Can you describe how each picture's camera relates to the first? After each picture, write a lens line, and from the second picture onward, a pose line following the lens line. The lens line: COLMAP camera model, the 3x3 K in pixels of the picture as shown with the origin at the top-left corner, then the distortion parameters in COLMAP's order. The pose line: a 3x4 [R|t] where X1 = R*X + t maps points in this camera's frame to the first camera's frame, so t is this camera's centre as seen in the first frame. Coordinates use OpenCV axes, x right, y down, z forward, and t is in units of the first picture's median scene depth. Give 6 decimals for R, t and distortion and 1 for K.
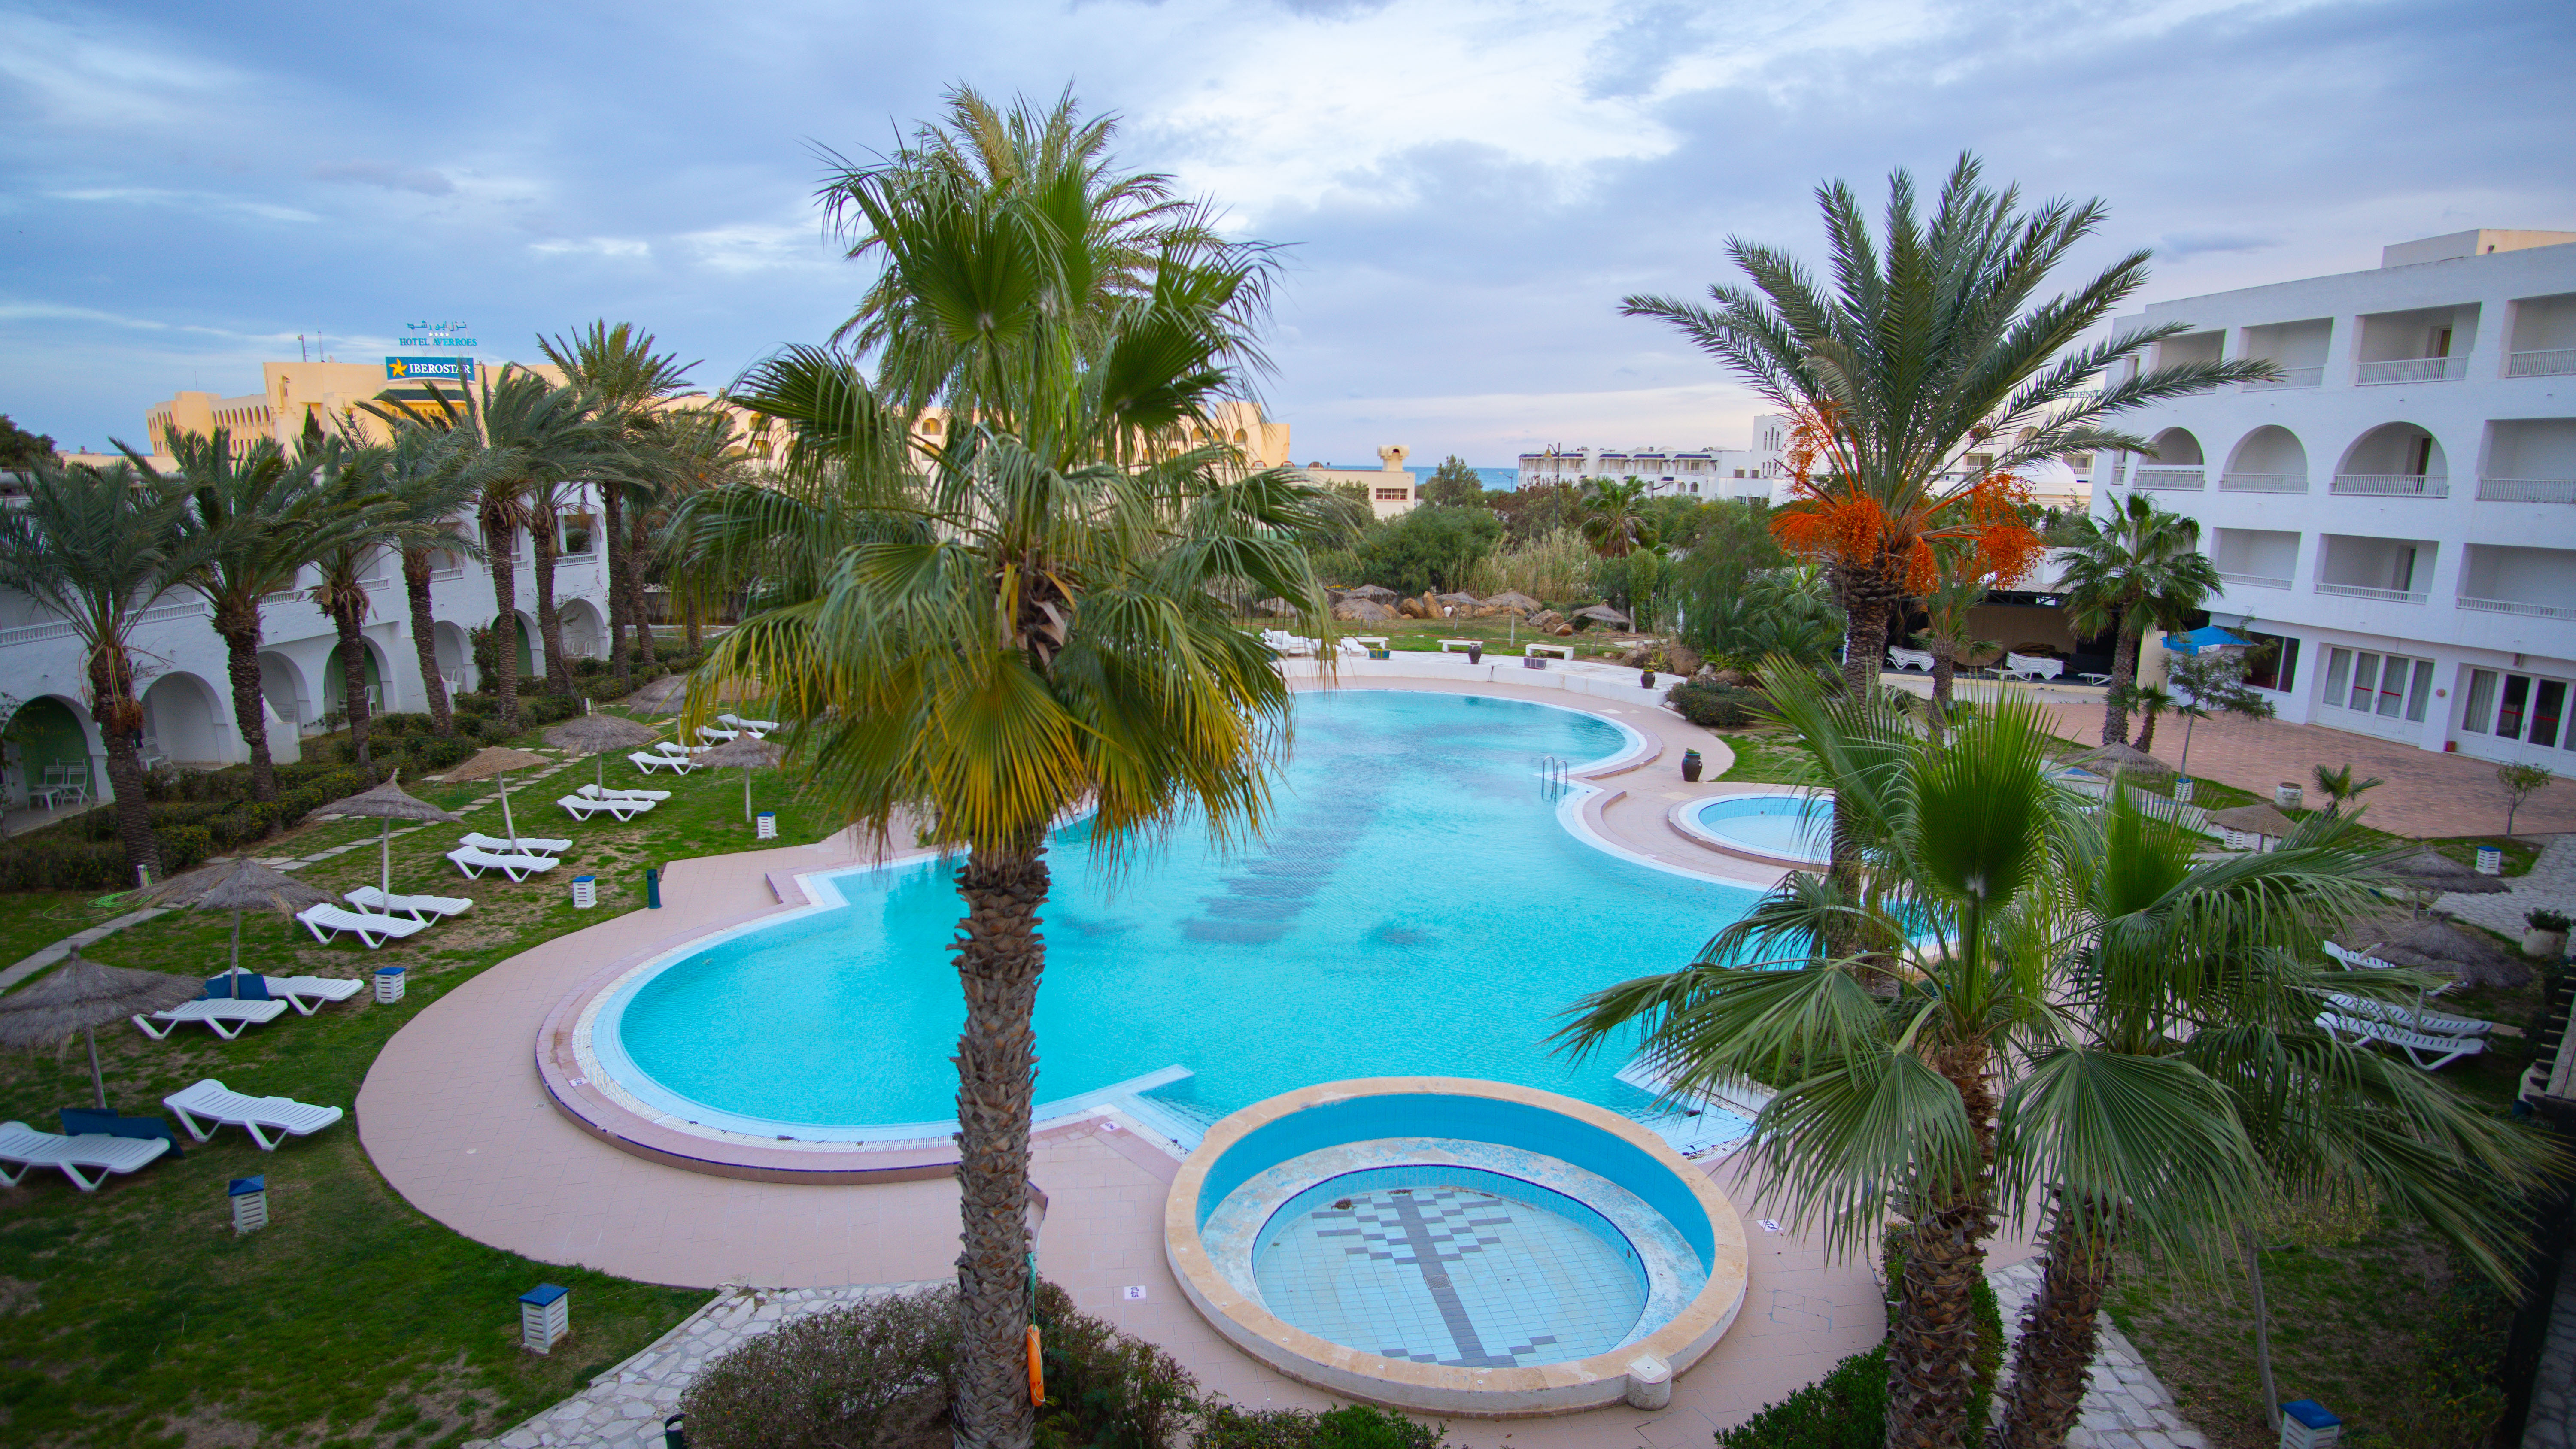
lens RADIAL K [[1392.3, 0, 1289.6], [0, 1392.3, 745.7], [0, 0, 1]] dist [-0.032972, 0.007794]
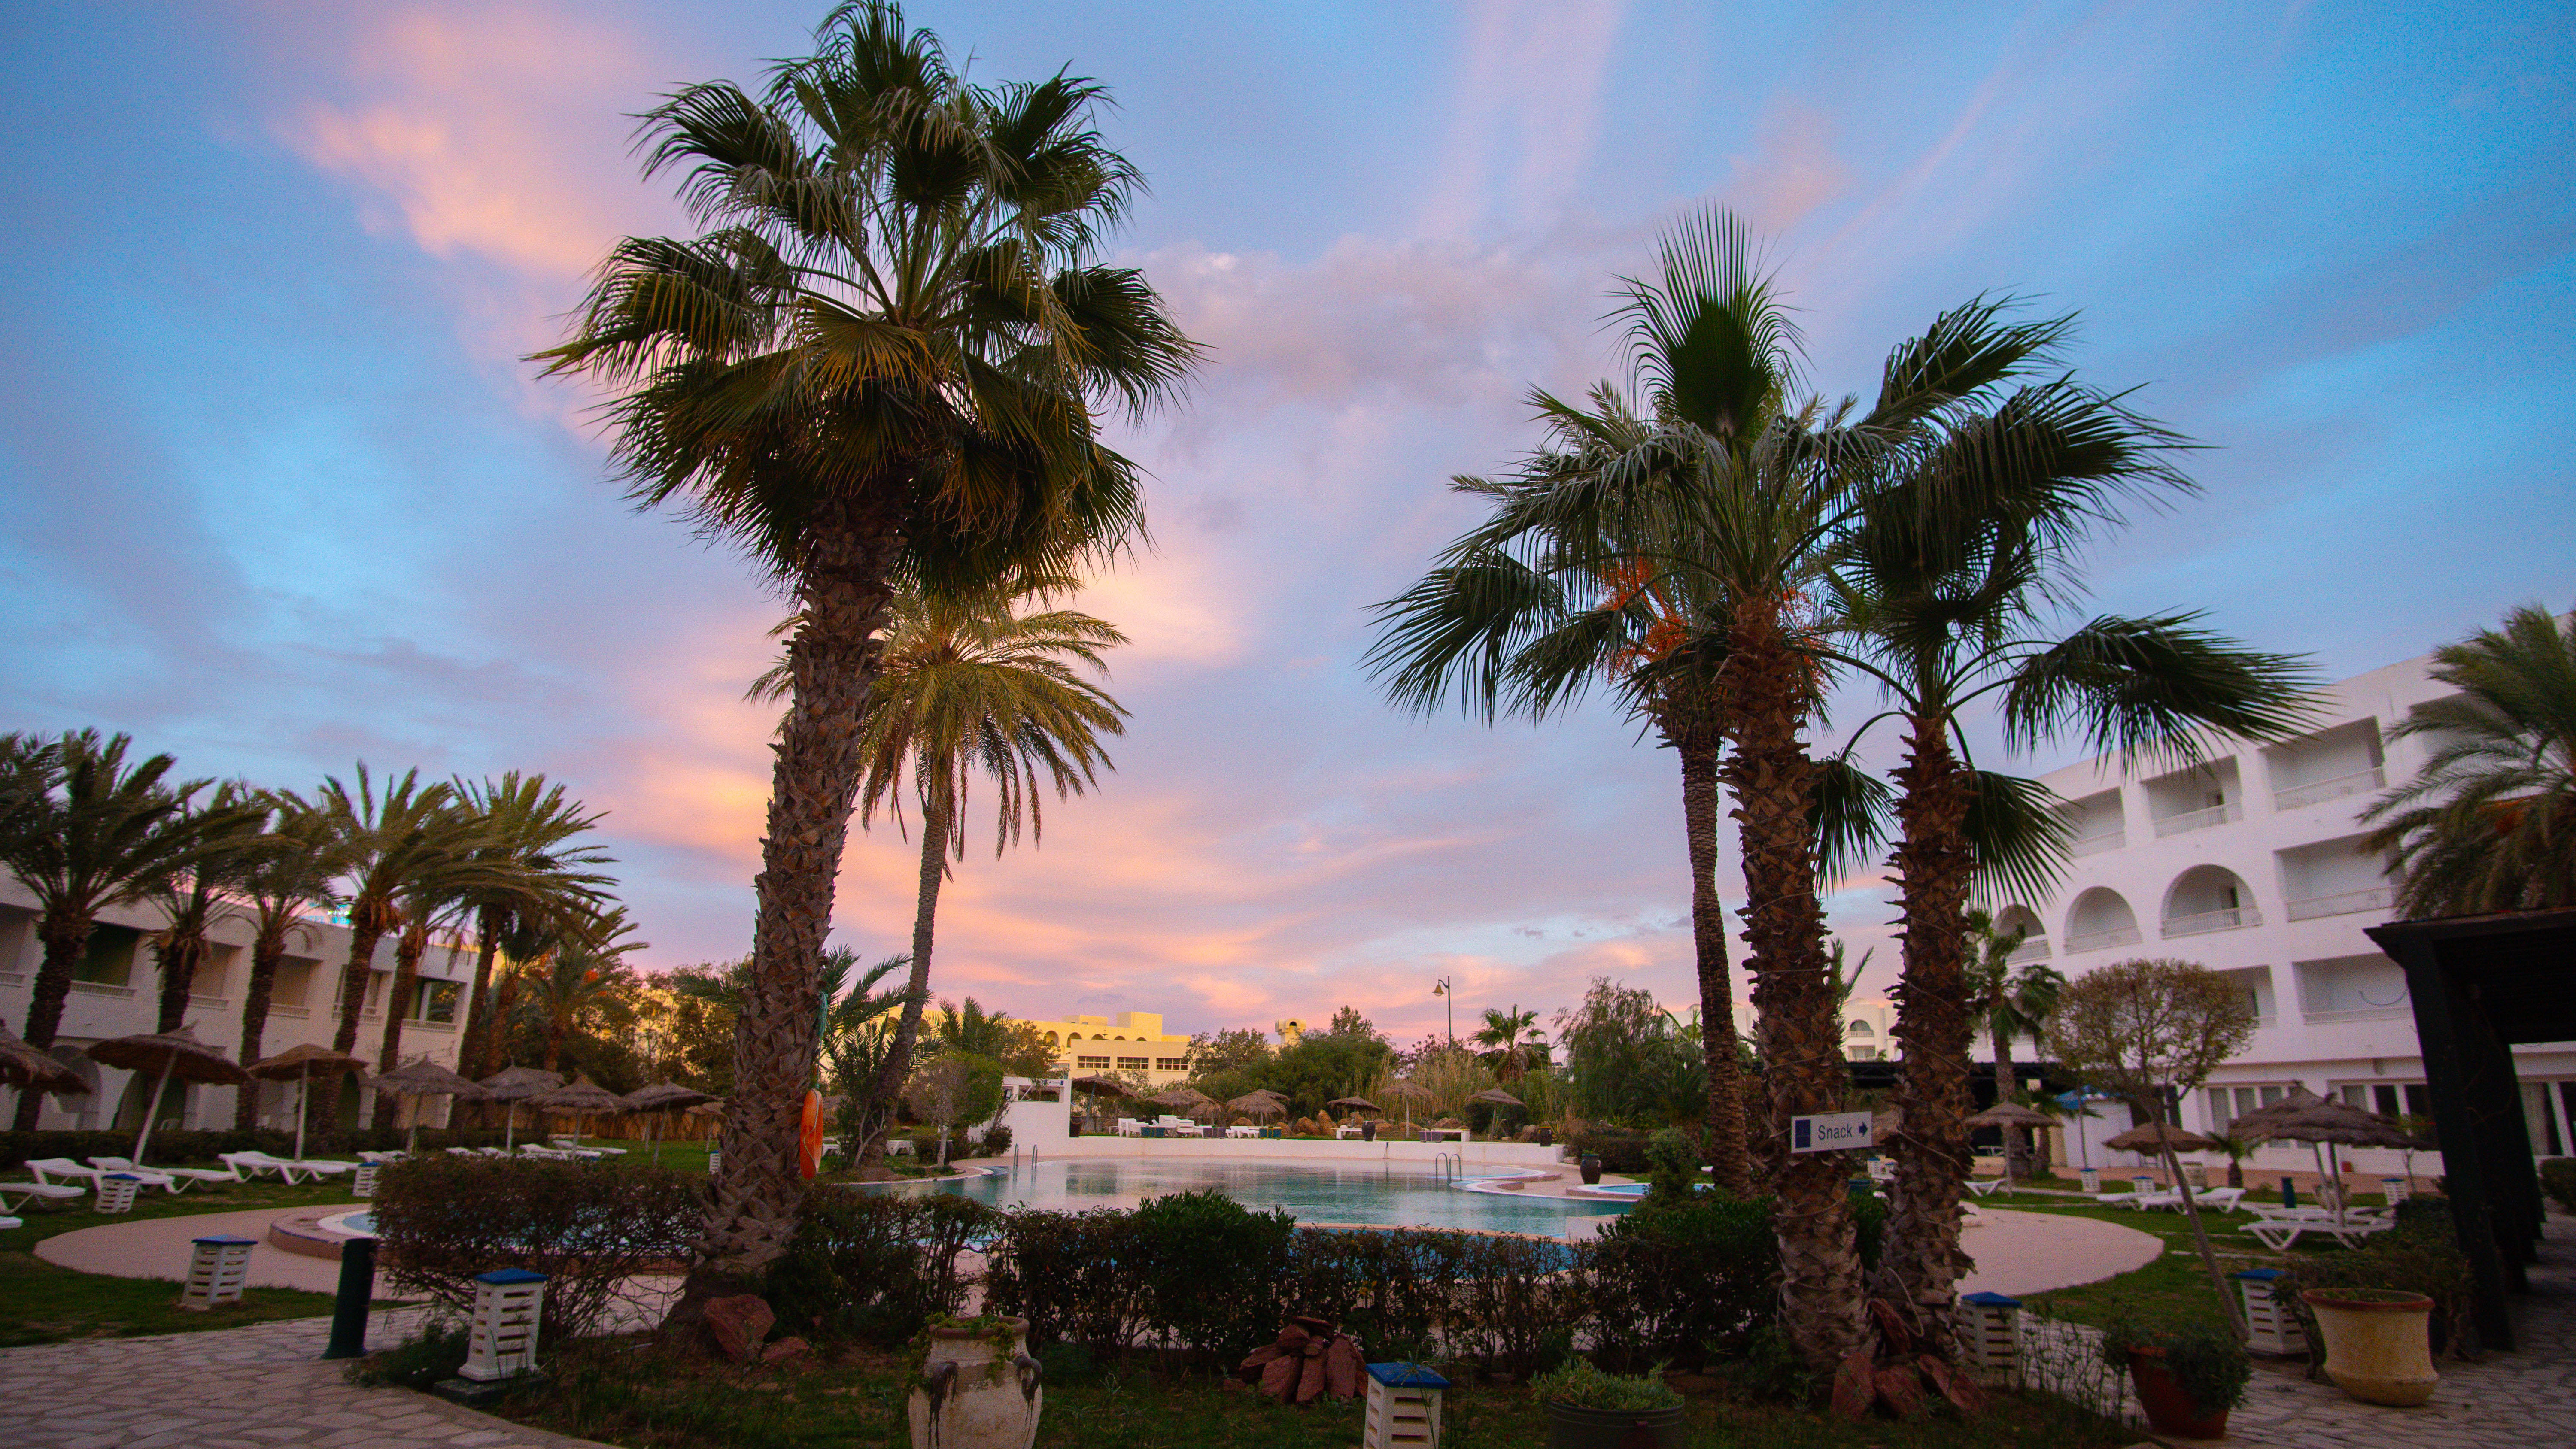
lens RADIAL K [[1392.3, 0, 1290.1], [0, 1392.3, 727.3], [0, 0, 1]] dist [-0.032972, 0.007794]
pose [[0.997691, 0.018662, 0.065304, 0.017547], [0.013124, 0.890411, -0.454969, 0.204111], [-0.066638, 0.454775, 0.888110, 0.031656]]
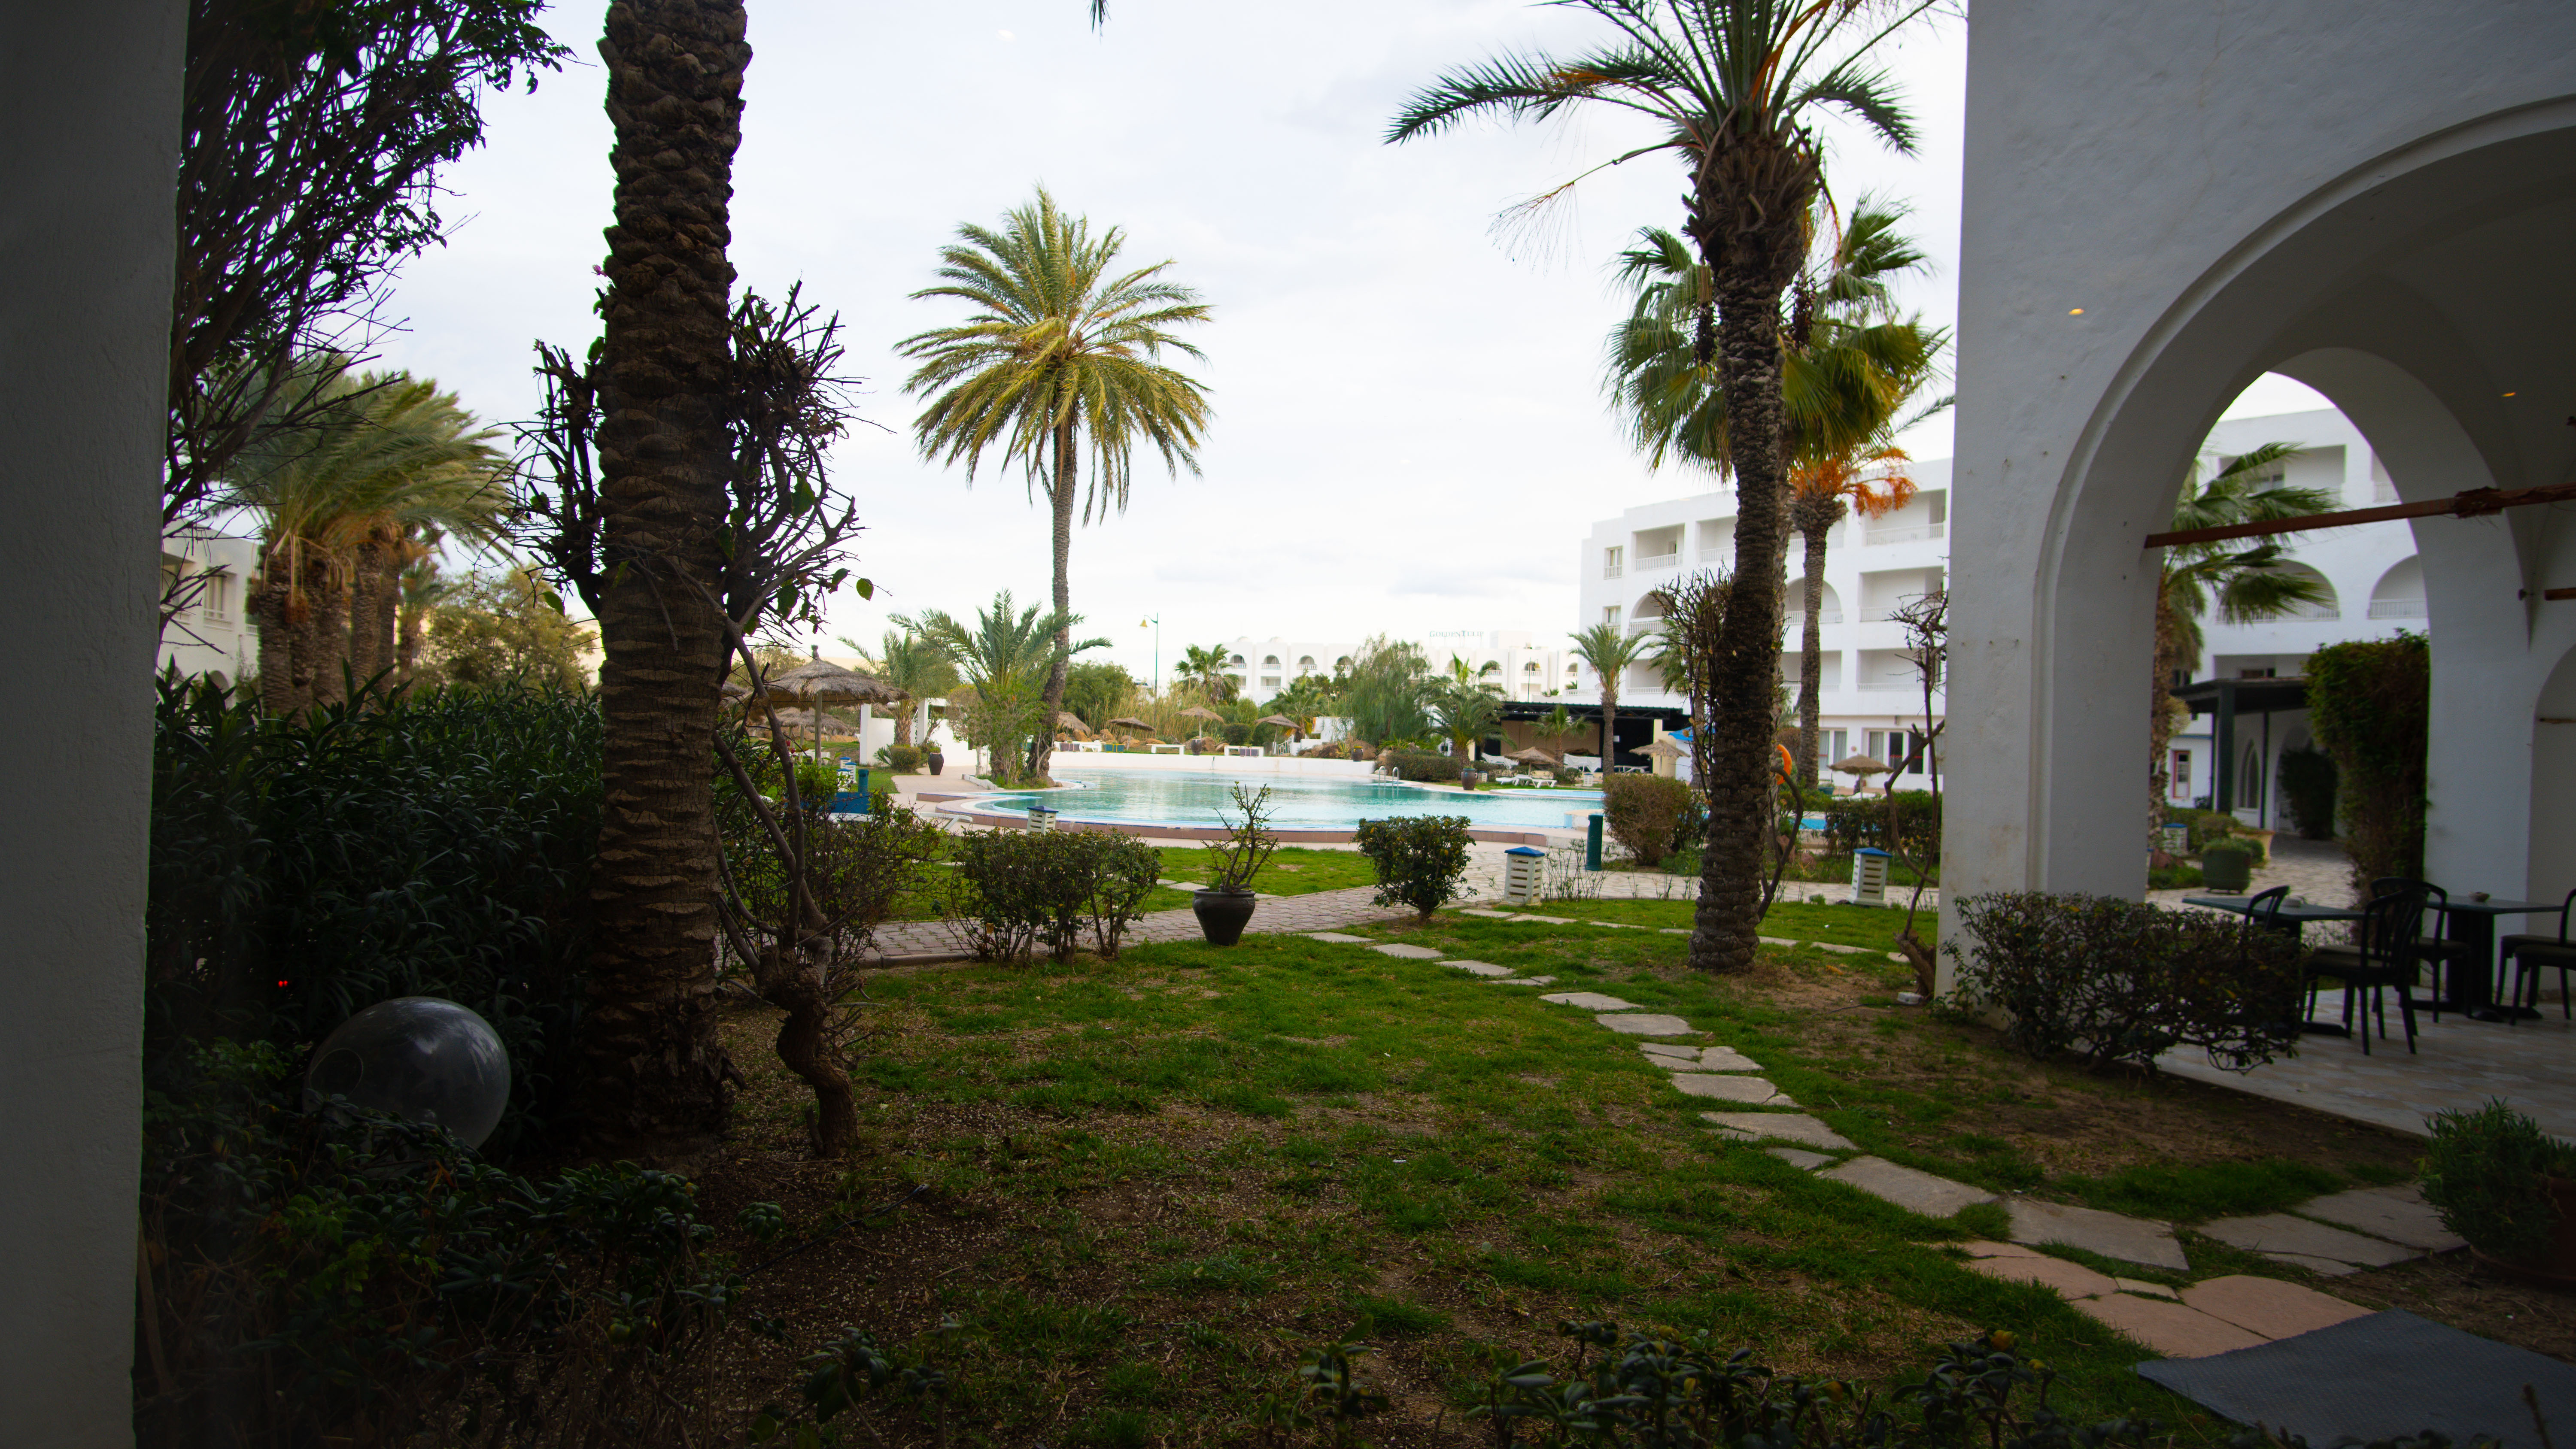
lens RADIAL K [[1392.3, 0, 1303.5], [0, 1392.3, 723.6], [0, 0, 1]] dist [-0.032972, 0.007794]
pose [[0.893170, 0.019122, 0.449313, -0.517846], [0.072241, 0.980021, -0.185313, 0.228981], [-0.443880, 0.197975, 0.873943, -0.106068]]
